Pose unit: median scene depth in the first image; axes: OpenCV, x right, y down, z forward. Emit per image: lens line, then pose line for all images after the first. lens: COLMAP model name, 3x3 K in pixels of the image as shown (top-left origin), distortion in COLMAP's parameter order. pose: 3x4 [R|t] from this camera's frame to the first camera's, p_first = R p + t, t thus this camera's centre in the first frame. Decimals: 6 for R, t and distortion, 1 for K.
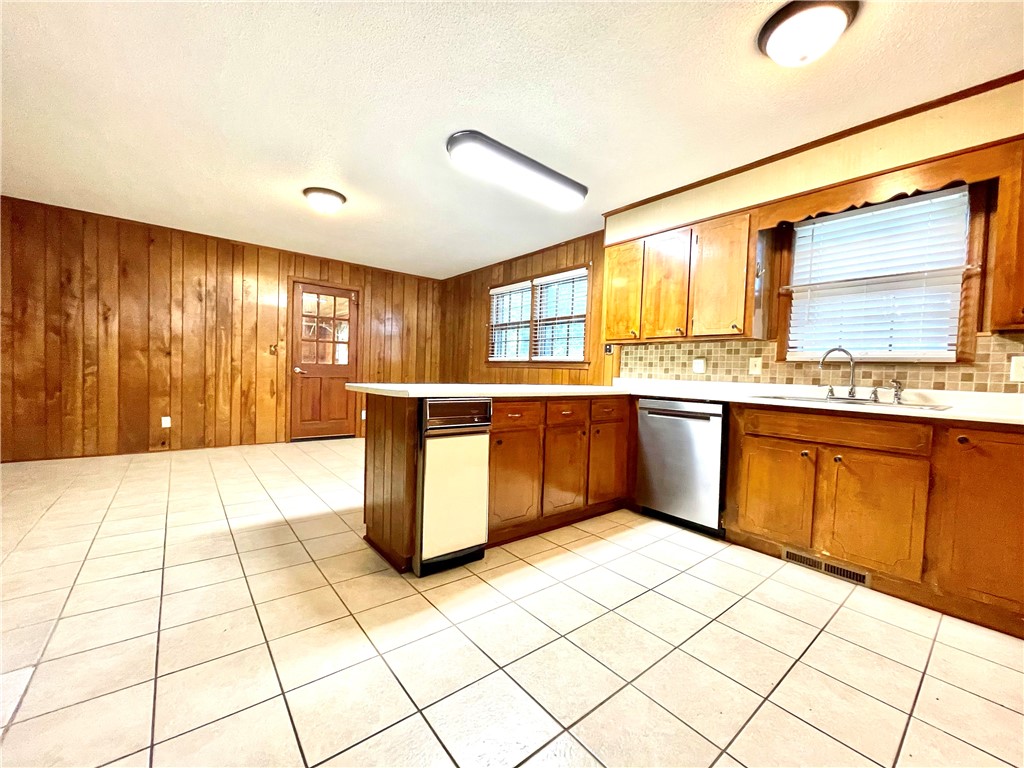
lens RADIAL K [[413.1, 0, 512.5], [0, 413.1, 387.5], [0, 0, 1]] dist [-0.000798, 0.000364]
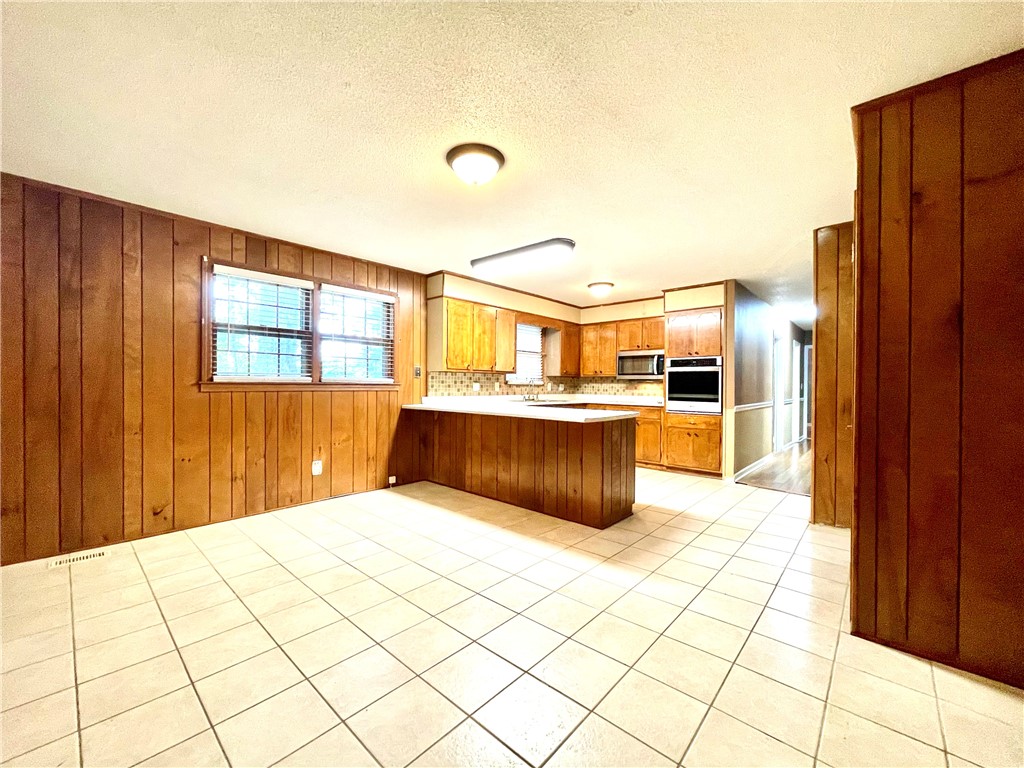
lens RADIAL K [[413.1, 0, 512.5], [0, 413.1, 387.5], [0, 0, 1]] dist [-0.000798, 0.000364]
pose [[-0.152363, -0.041508, 0.987453, -1.170955], [0.024231, 0.998660, 0.045718, -0.117991], [-0.988027, 0.030893, -0.151153, 1.067939]]
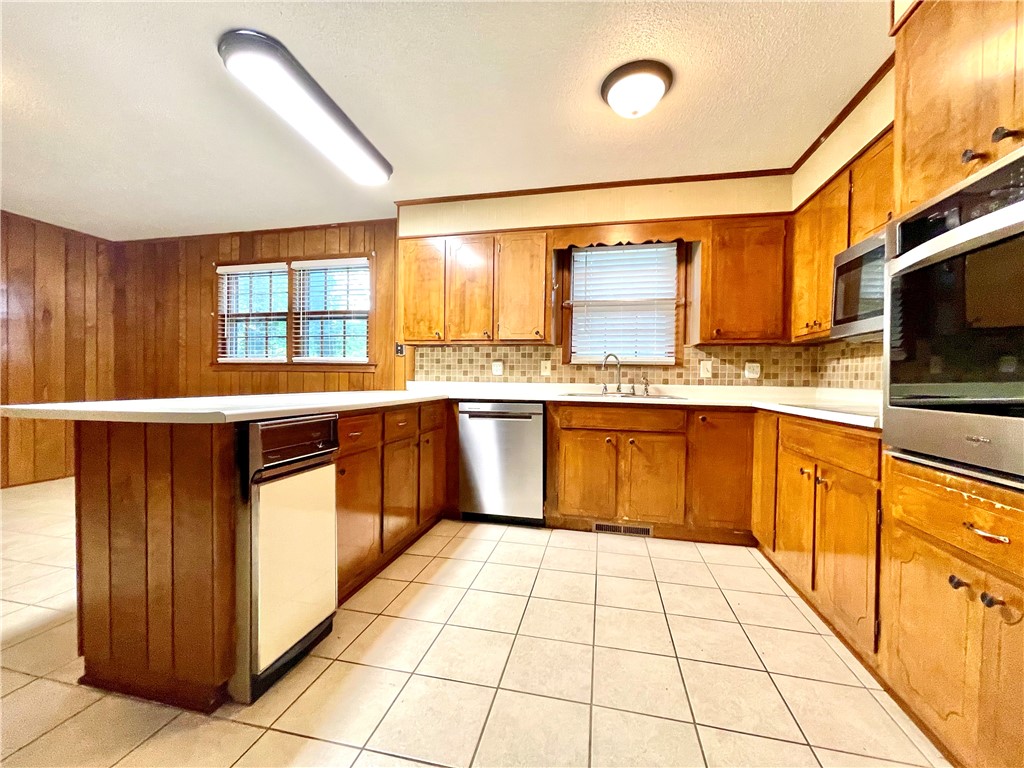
lens RADIAL K [[413.1, 0, 512.5], [0, 413.1, 387.5], [0, 0, 1]] dist [-0.000798, 0.000364]
pose [[0.784789, -0.035057, 0.618771, -0.167428], [0.037053, 0.999267, 0.009619, -0.011189], [-0.618654, 0.015378, 0.785513, 0.142621]]
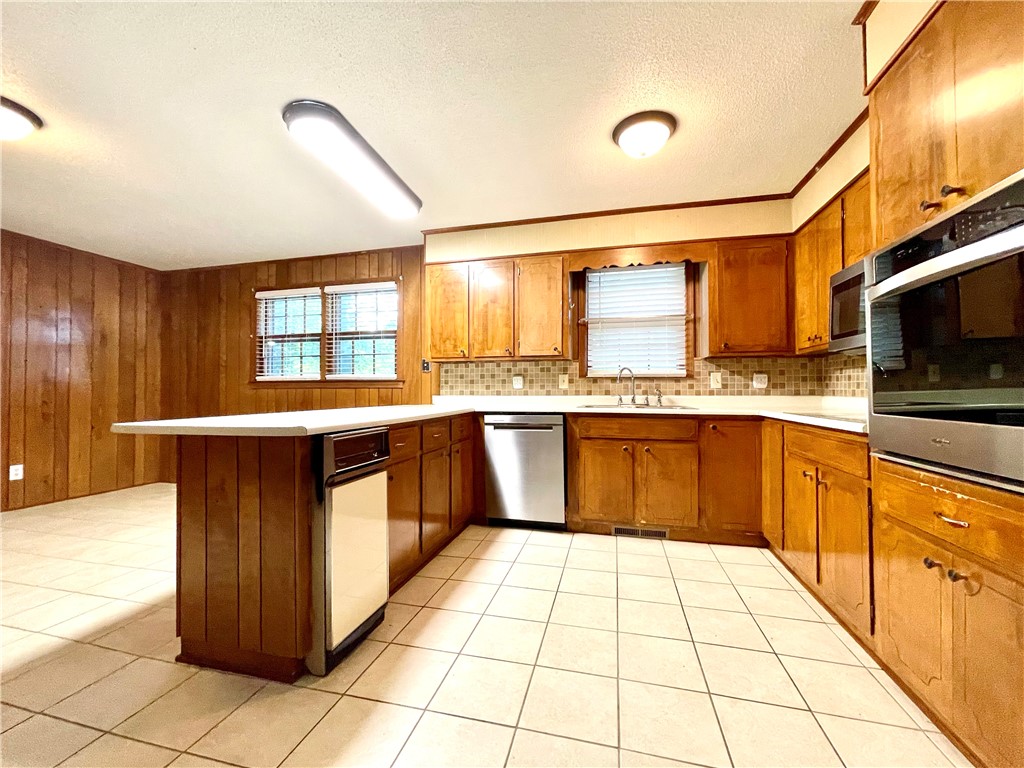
lens RADIAL K [[413.1, 0, 512.5], [0, 413.1, 387.5], [0, 0, 1]] dist [-0.000798, 0.000364]
pose [[0.801073, -0.030093, 0.597810, -0.225239], [0.051955, 0.998462, -0.019359, -0.016539], [-0.596308, 0.046567, 0.801404, 0.104412]]
